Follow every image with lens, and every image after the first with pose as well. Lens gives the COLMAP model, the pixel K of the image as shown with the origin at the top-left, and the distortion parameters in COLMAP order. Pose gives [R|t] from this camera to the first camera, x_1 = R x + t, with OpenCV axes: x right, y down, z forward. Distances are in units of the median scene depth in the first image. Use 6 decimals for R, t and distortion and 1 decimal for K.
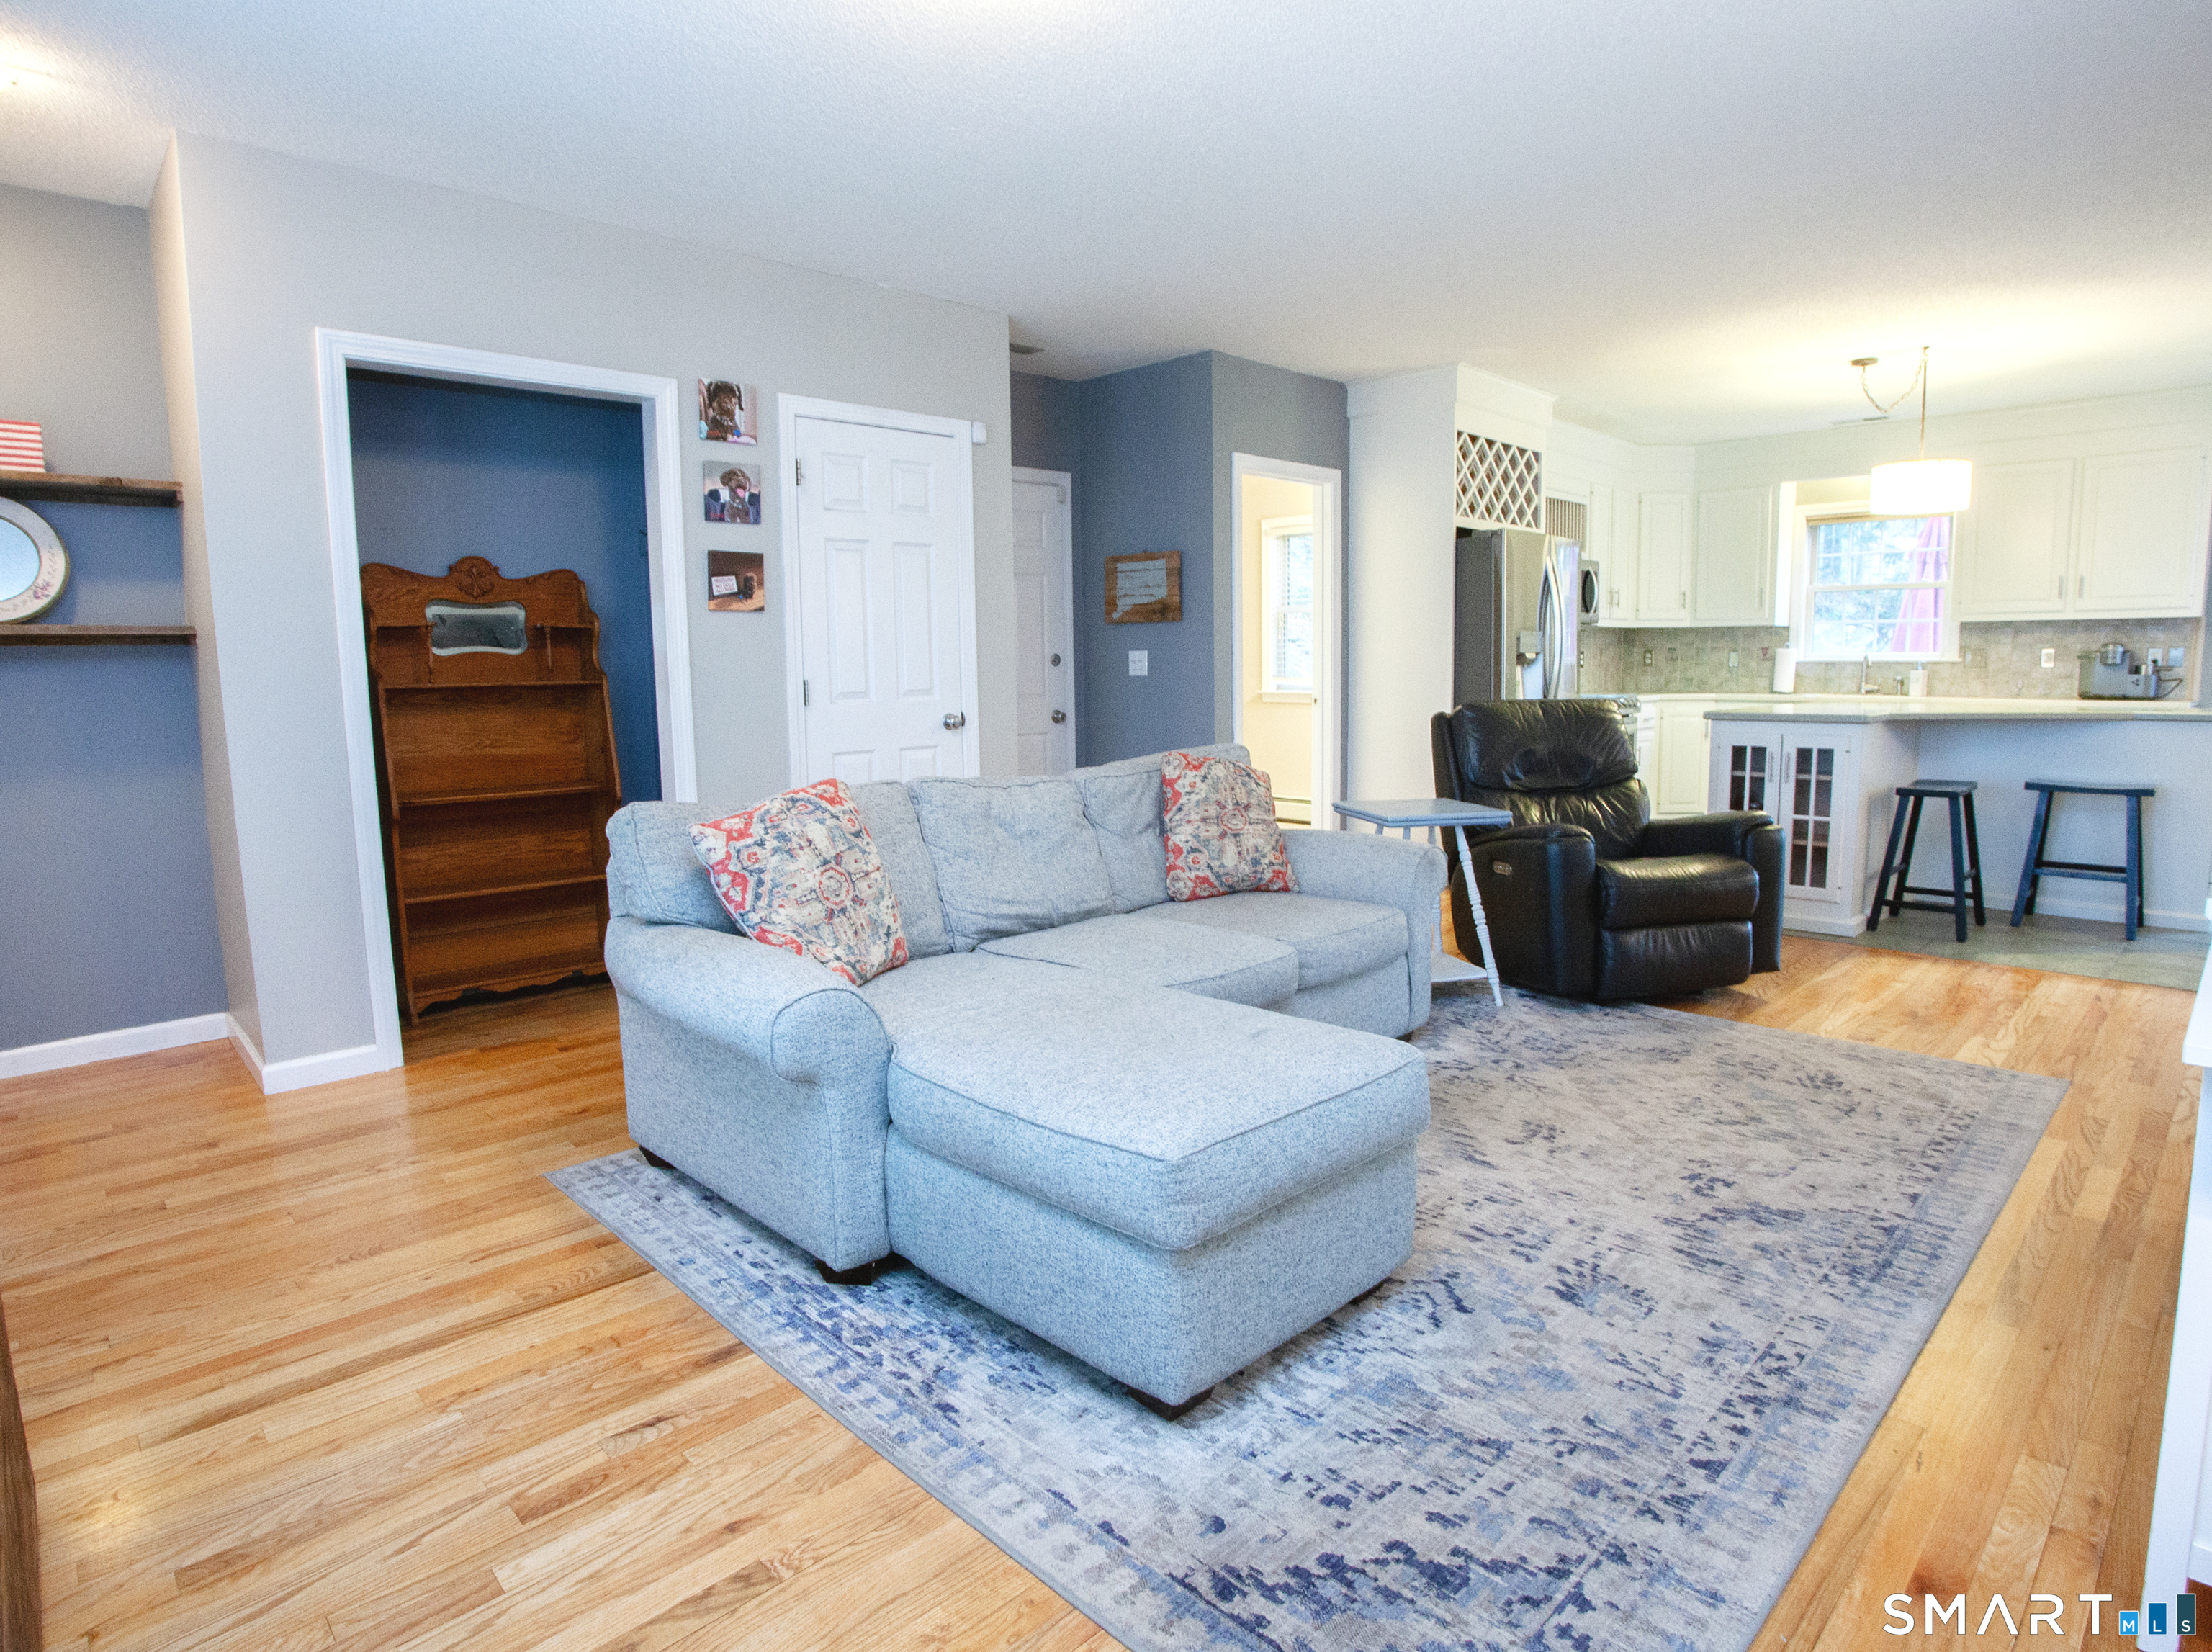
lens RADIAL K [[1206.4, 0, 1110.4], [0, 1206.4, 827.5], [0, 0, 1]] dist [-0.099155, 0.039569]
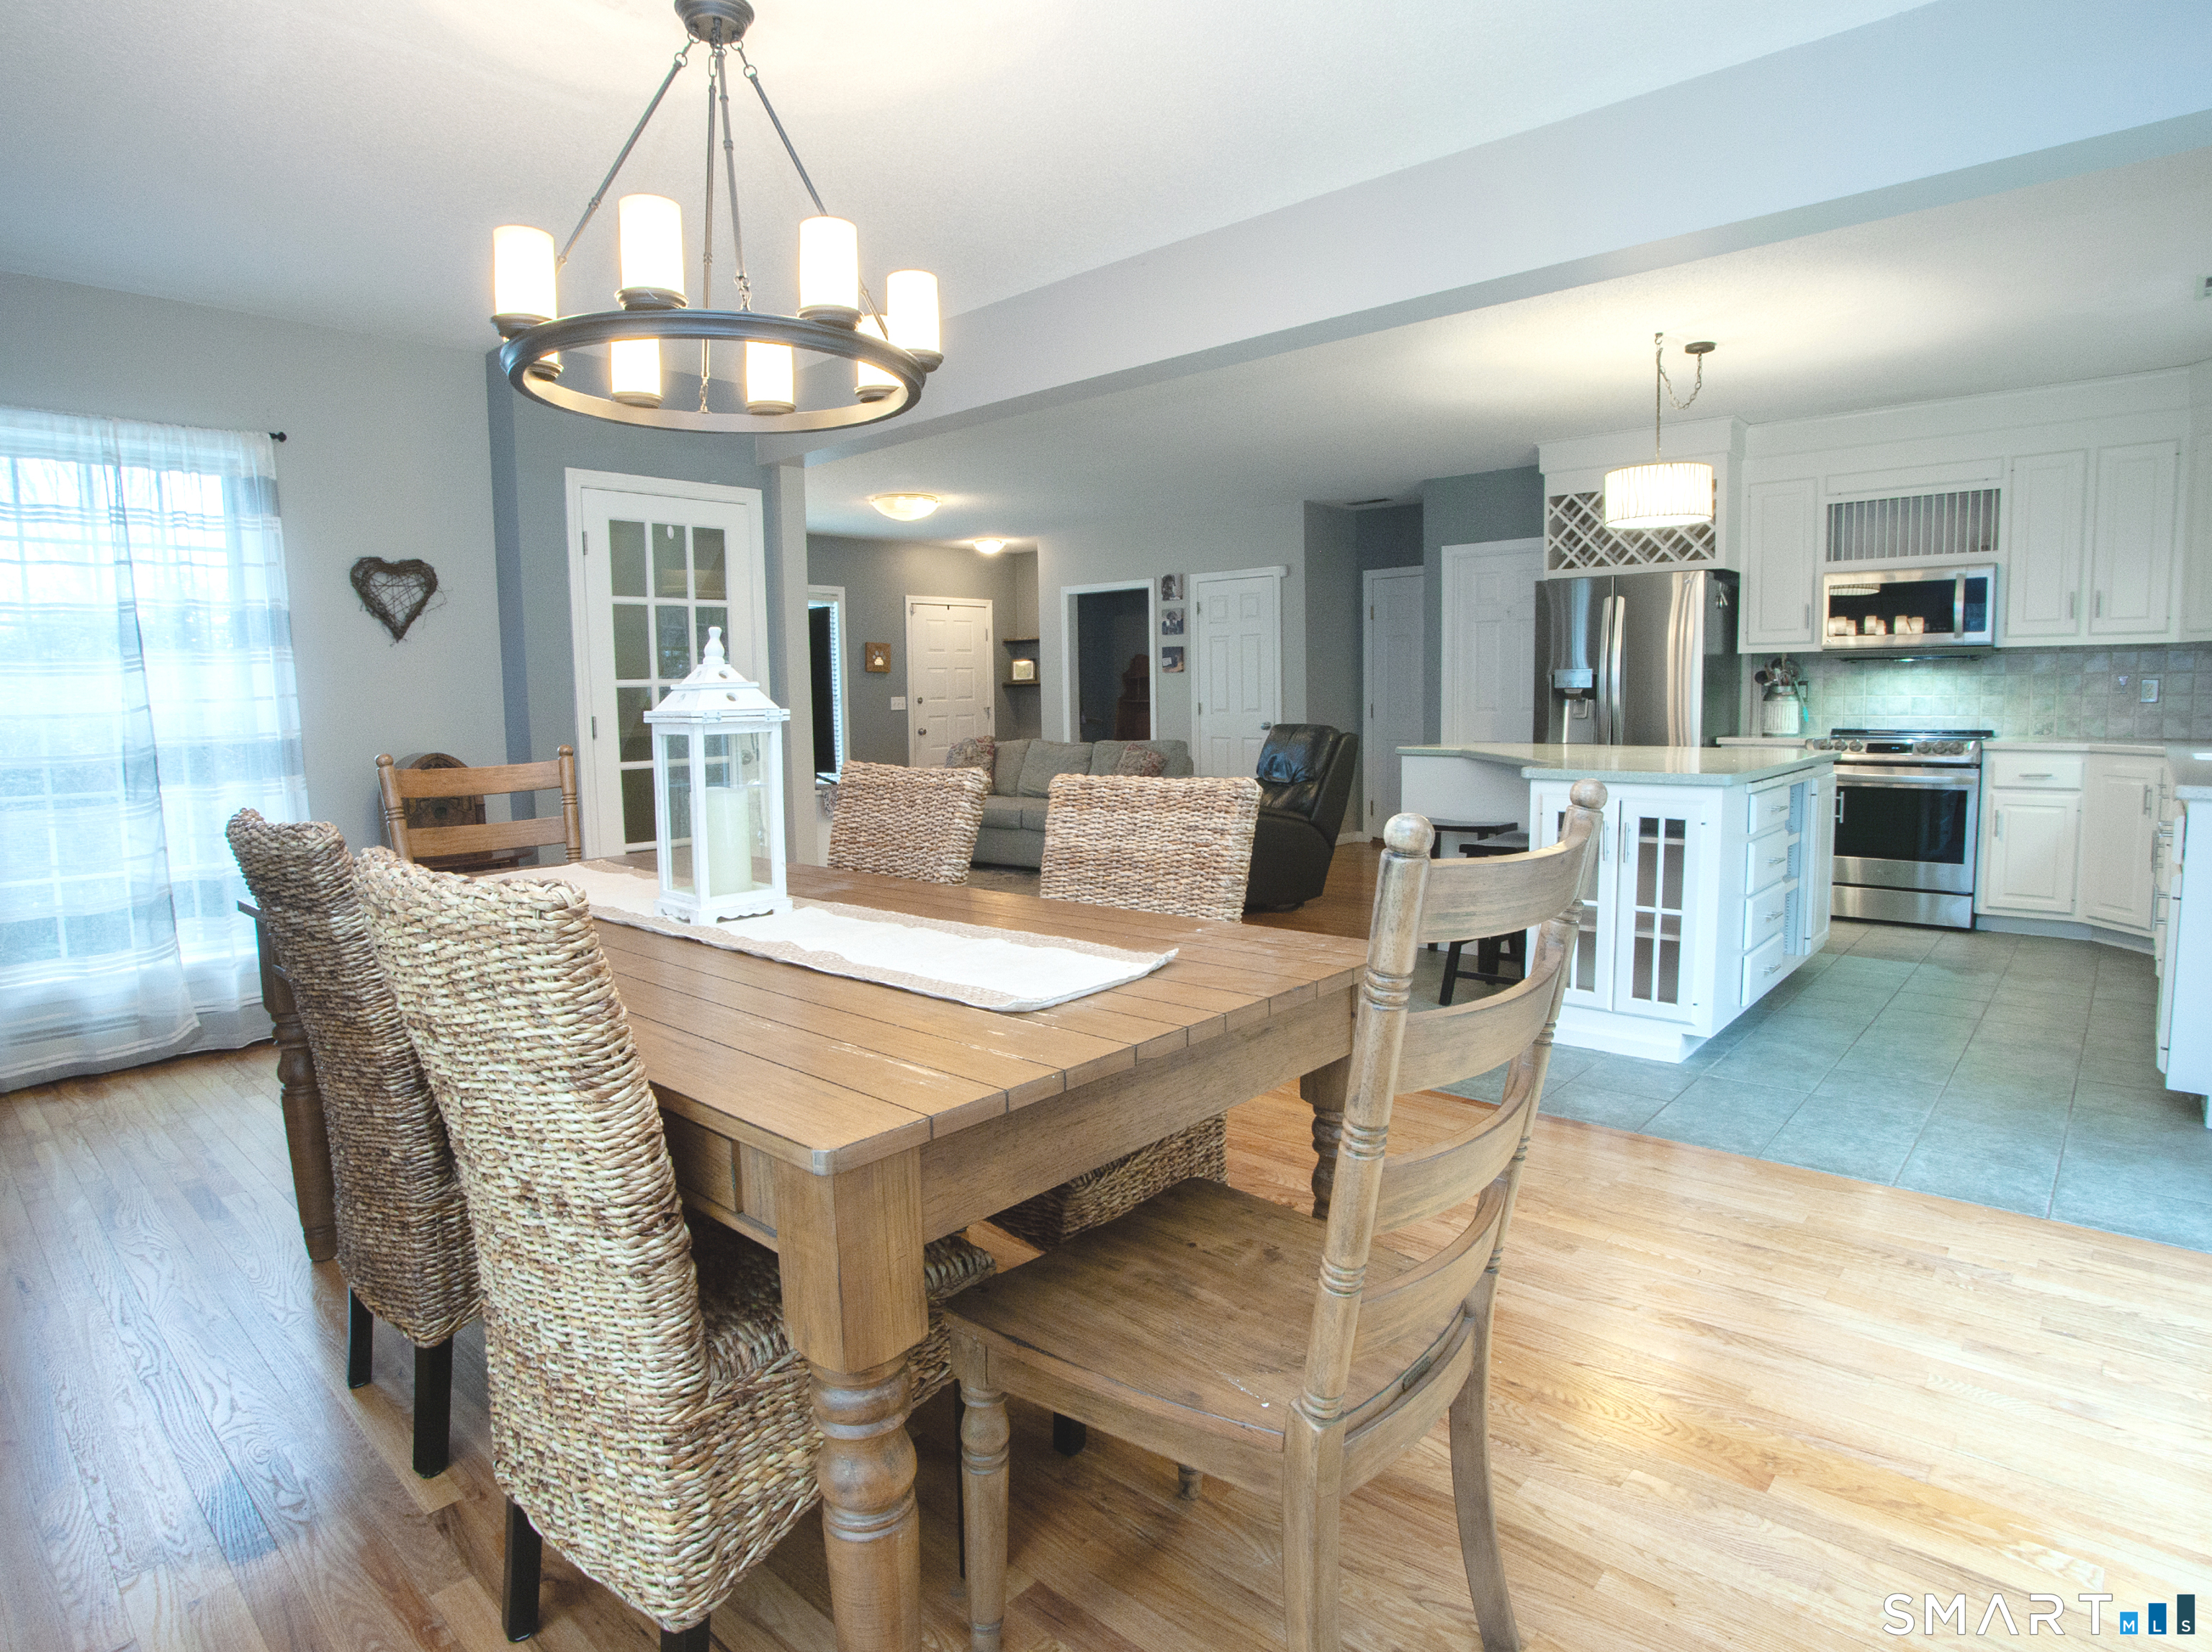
lens RADIAL K [[1185.2, 0, 1103.4], [0, 1185.2, 818.2], [0, 0, 1]] dist [-0.105620, 0.034144]
pose [[0.066990, 0.115034, -0.991100, 2.561708], [-0.117883, 0.987287, 0.106624, -0.170060], [0.990765, 0.109692, 0.079699, 0.926772]]
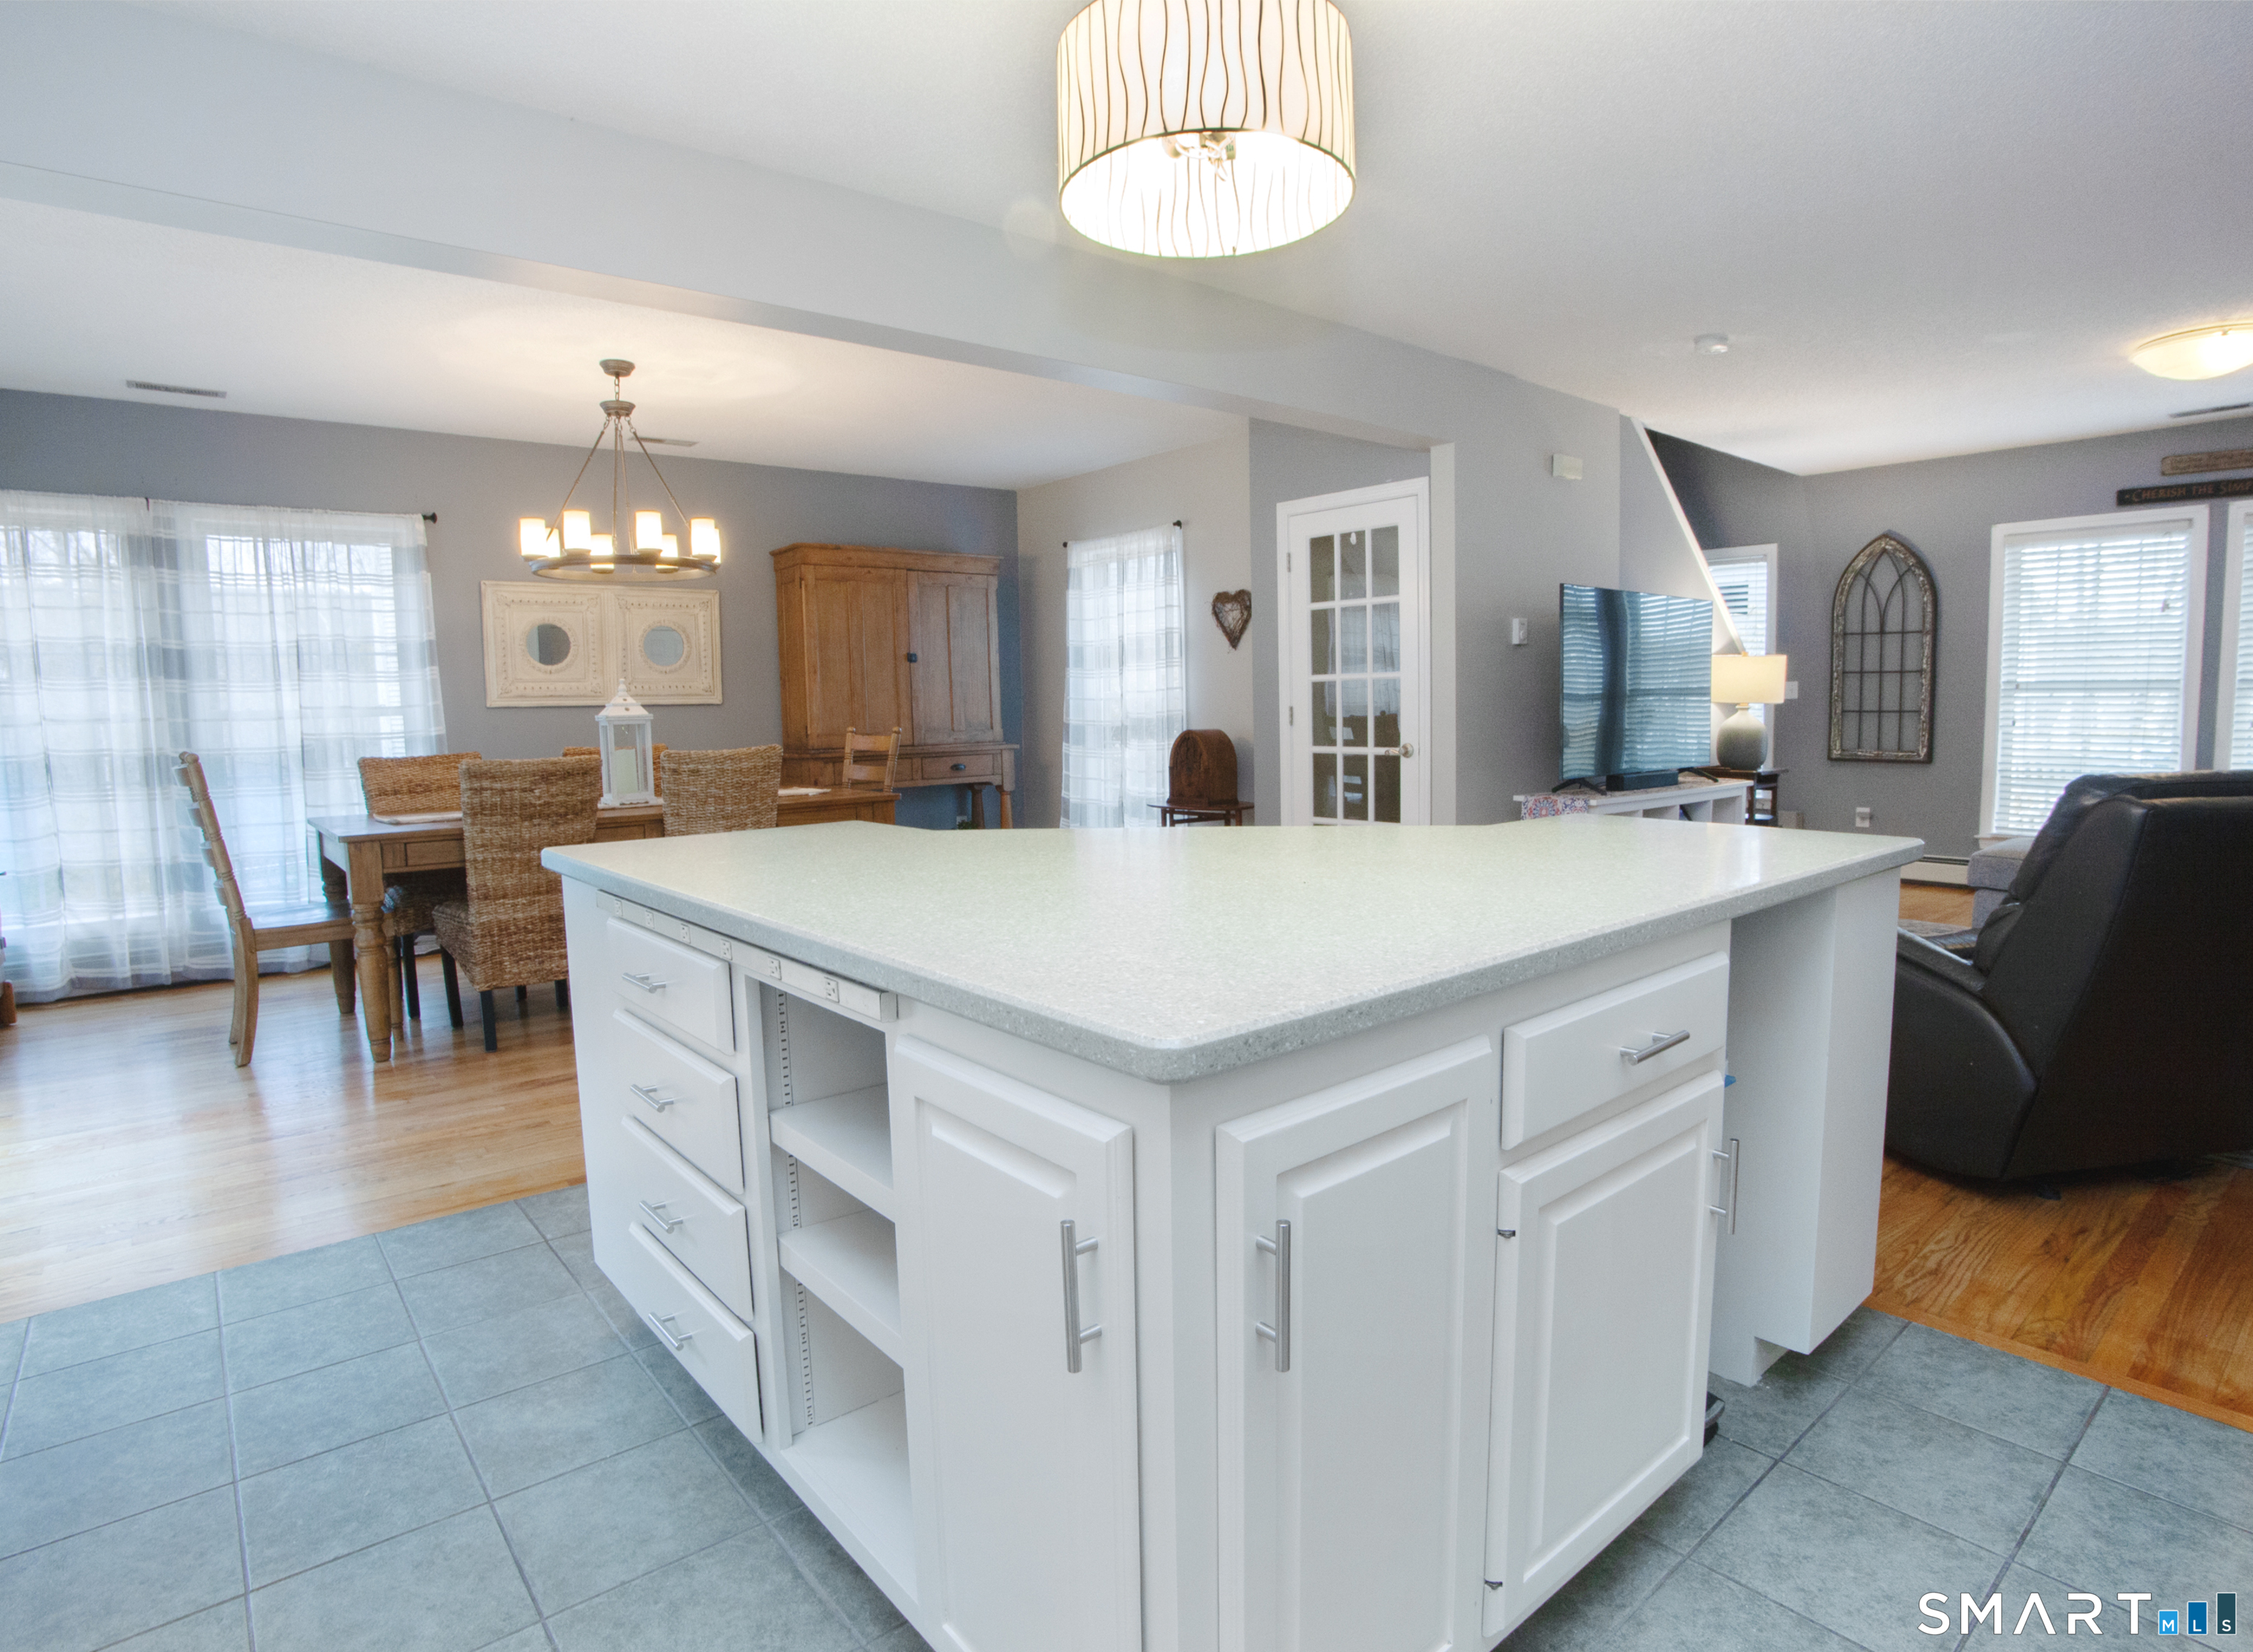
lens RADIAL K [[1208.0, 0, 1126.5], [0, 1208.0, 826.0], [0, 0, 1]] dist [-0.083191, 0.028696]
pose [[-0.996419, 0.023535, 0.081209, 1.185824], [0.041803, 0.972002, 0.231226, -0.319761], [-0.073493, 0.233793, -0.969505, 2.205082]]
